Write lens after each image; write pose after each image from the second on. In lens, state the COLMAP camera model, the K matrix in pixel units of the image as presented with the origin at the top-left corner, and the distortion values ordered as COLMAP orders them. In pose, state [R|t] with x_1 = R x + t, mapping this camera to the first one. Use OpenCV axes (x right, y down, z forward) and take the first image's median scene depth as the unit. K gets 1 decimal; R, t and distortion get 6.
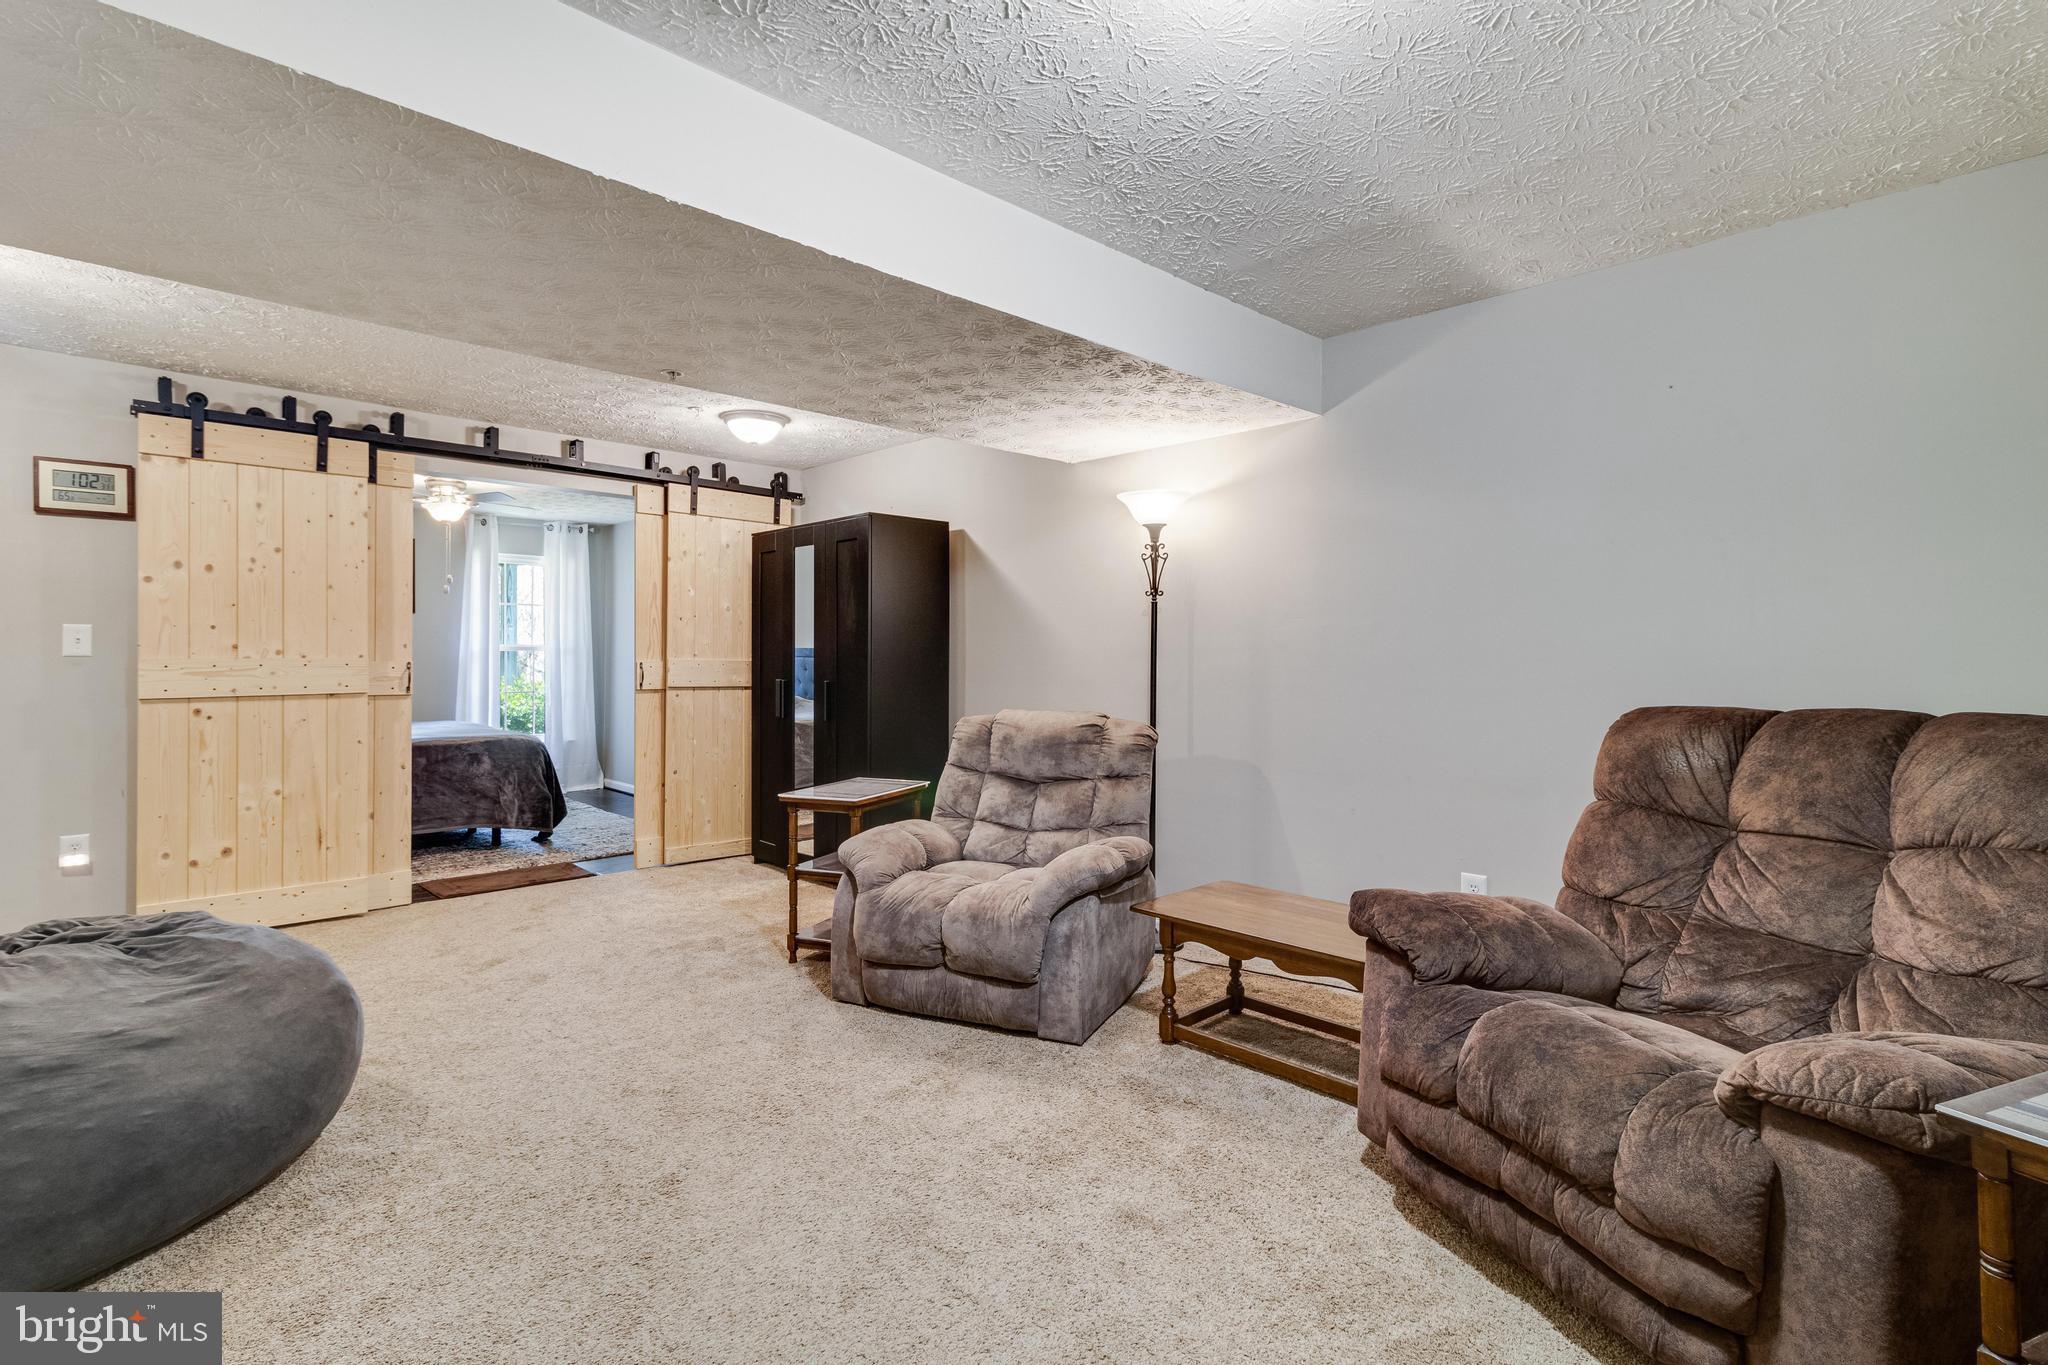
lens RADIAL K [[970.1, 0, 1028.7], [0, 970.1, 639.8], [0, 0, 1]] dist [0.002037, 0.000285]
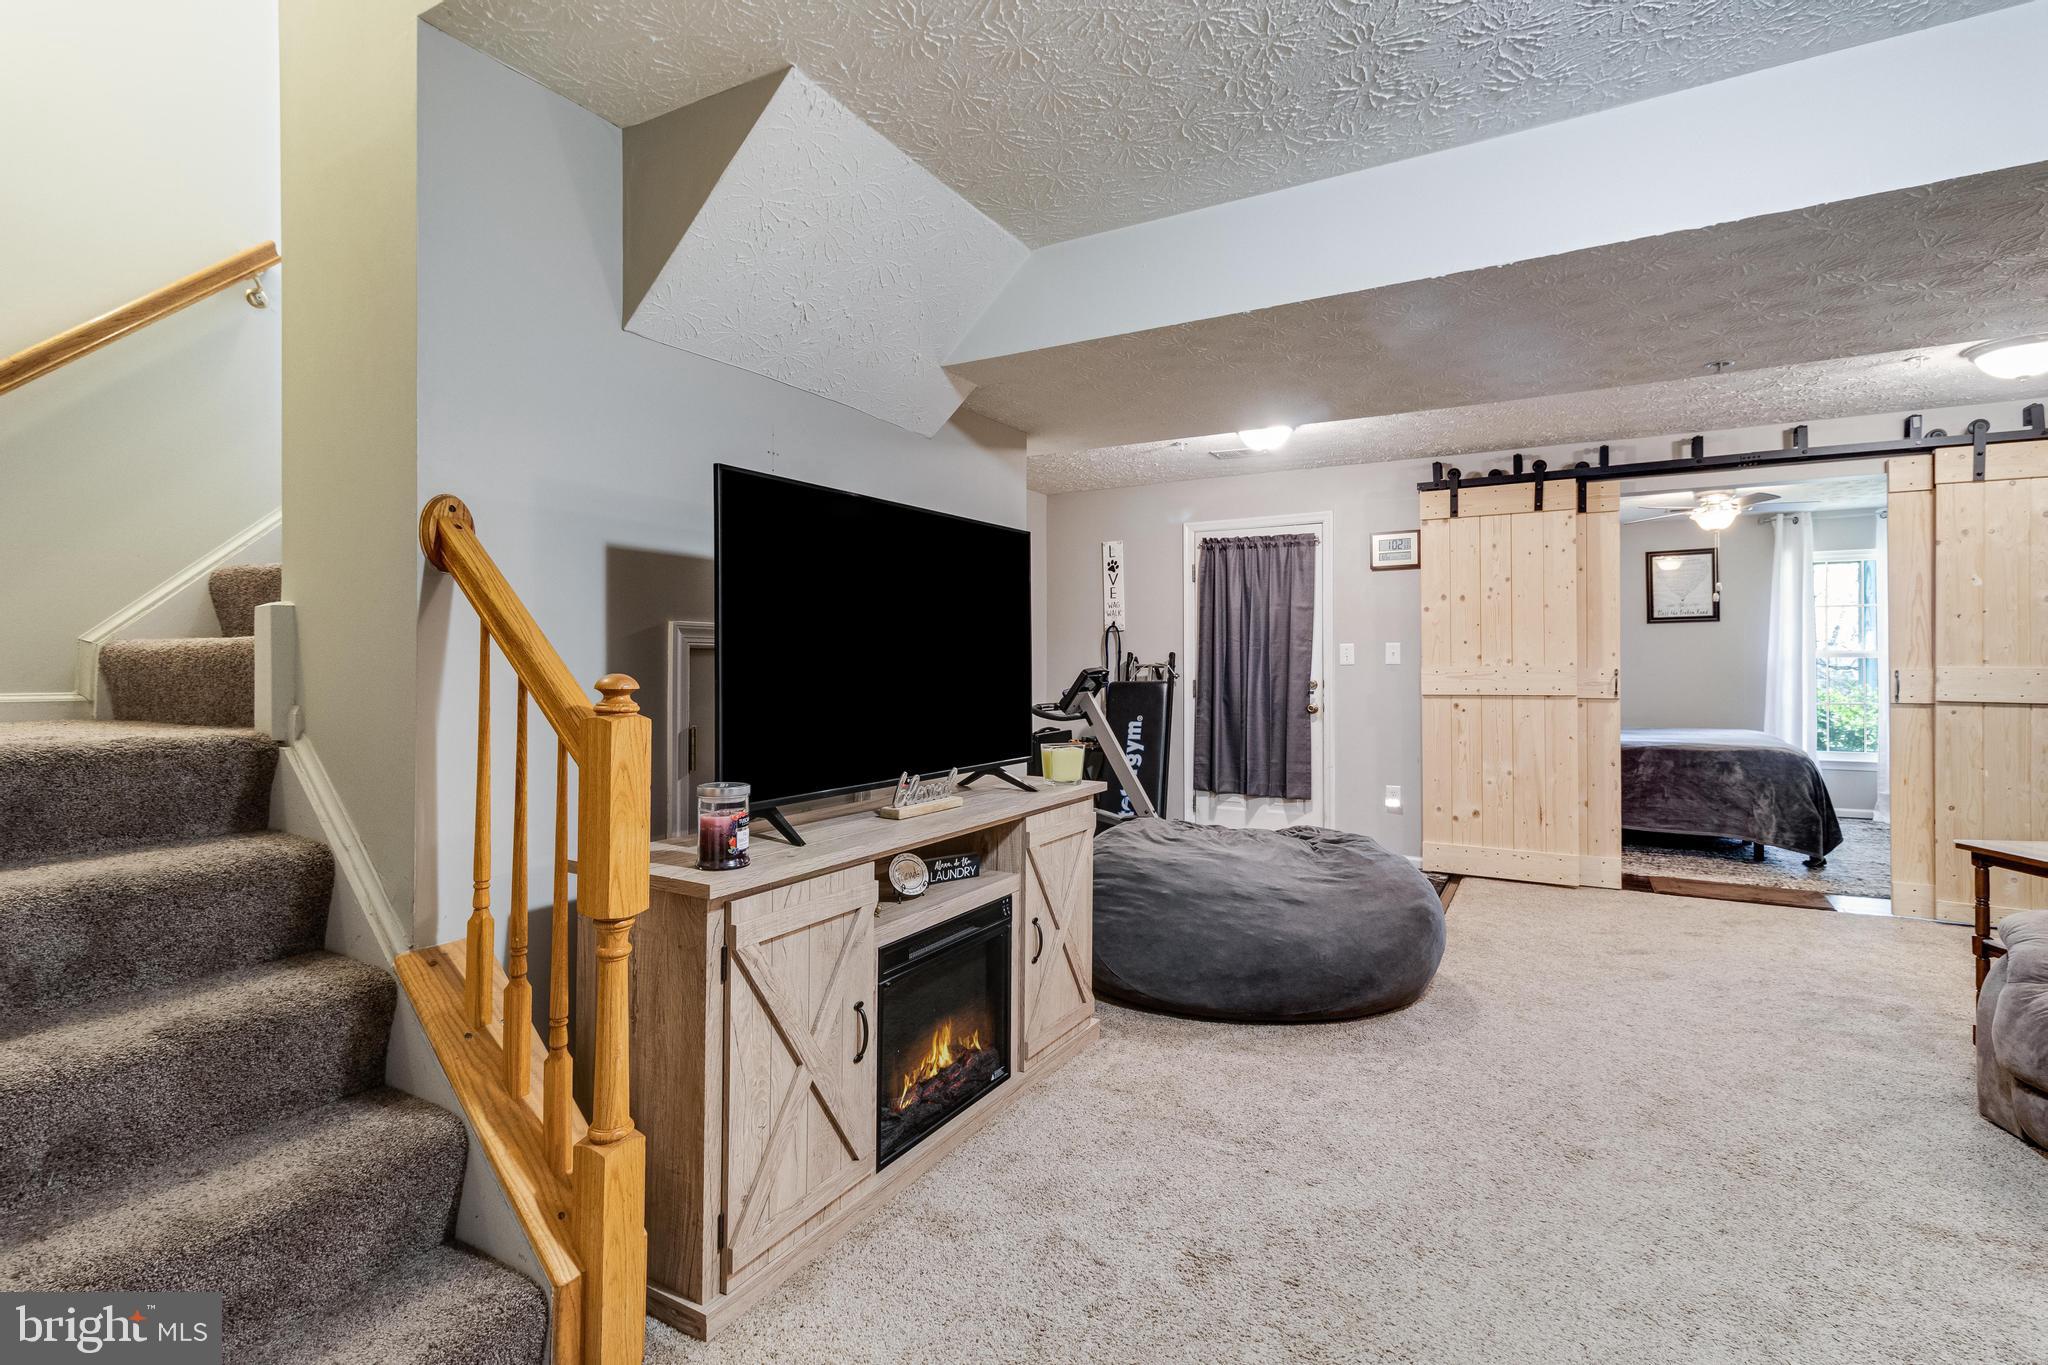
lens RADIAL K [[970.1, 0, 1028.7], [0, 970.1, 639.8], [0, 0, 1]] dist [0.002037, 0.000285]
pose [[0.268019, -0.027046, -0.963034, 0.252157], [0.018200, 0.999570, -0.023007, 0.002864], [0.963242, -0.011361, 0.268396, 0.064316]]
